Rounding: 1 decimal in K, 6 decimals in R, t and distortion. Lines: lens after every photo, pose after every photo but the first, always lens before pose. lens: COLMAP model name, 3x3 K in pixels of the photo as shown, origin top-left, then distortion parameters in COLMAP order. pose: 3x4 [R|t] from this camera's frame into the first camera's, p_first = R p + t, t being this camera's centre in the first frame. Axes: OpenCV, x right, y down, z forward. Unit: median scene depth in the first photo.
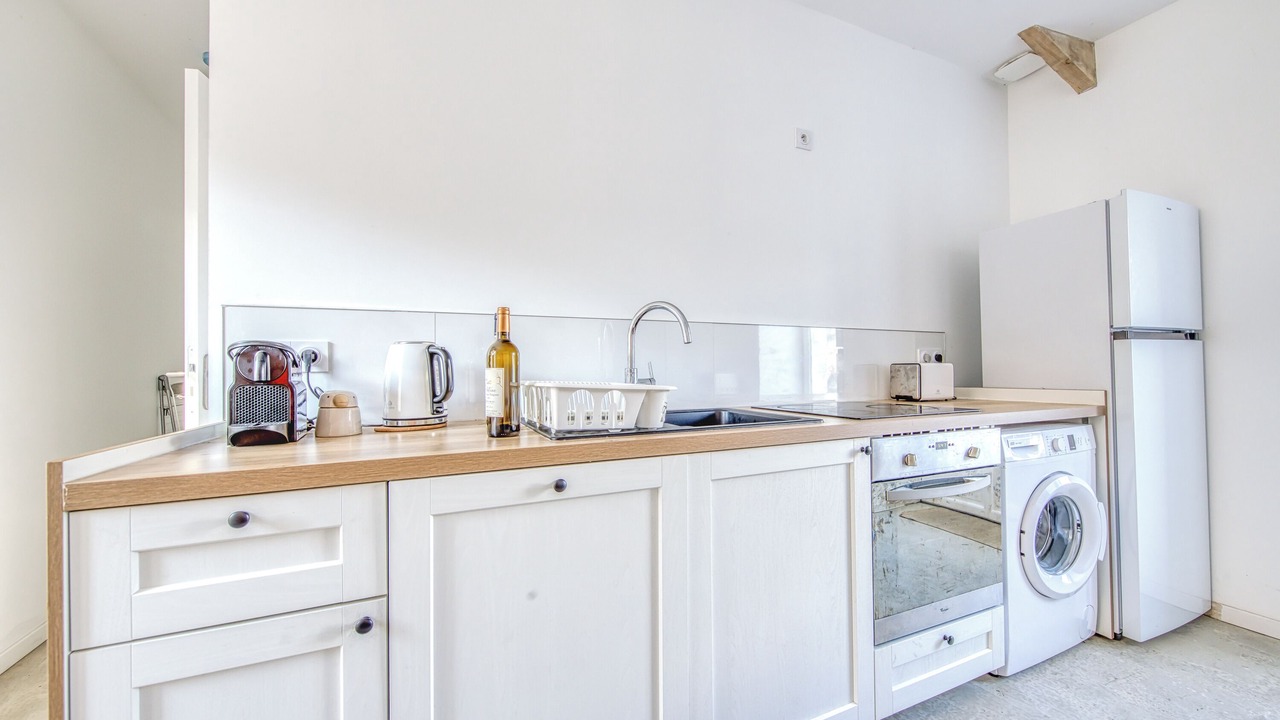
lens RADIAL K [[476.7, 0, 653.8], [0, 476.7, 360.3], [0, 0, 1]] dist [0.002768, 0.000044]
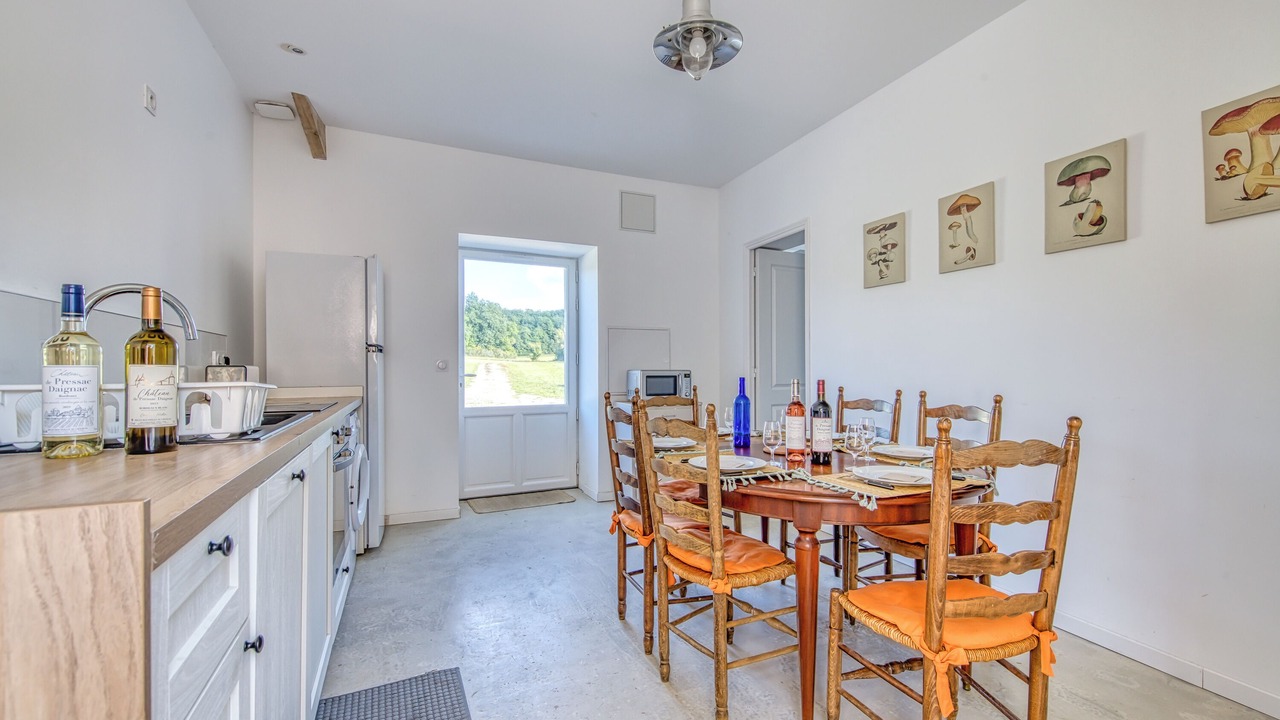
lens RADIAL K [[799.9, 0, 658.7], [0, 799.9, 361.6], [0, 0, 1]] dist [0.004068, 0.001778]
pose [[-0.056272, 0.020359, 0.998208, -1.577007], [-0.013202, 0.999689, -0.021134, 0.026960], [-0.998328, -0.014367, -0.055986, 0.229282]]
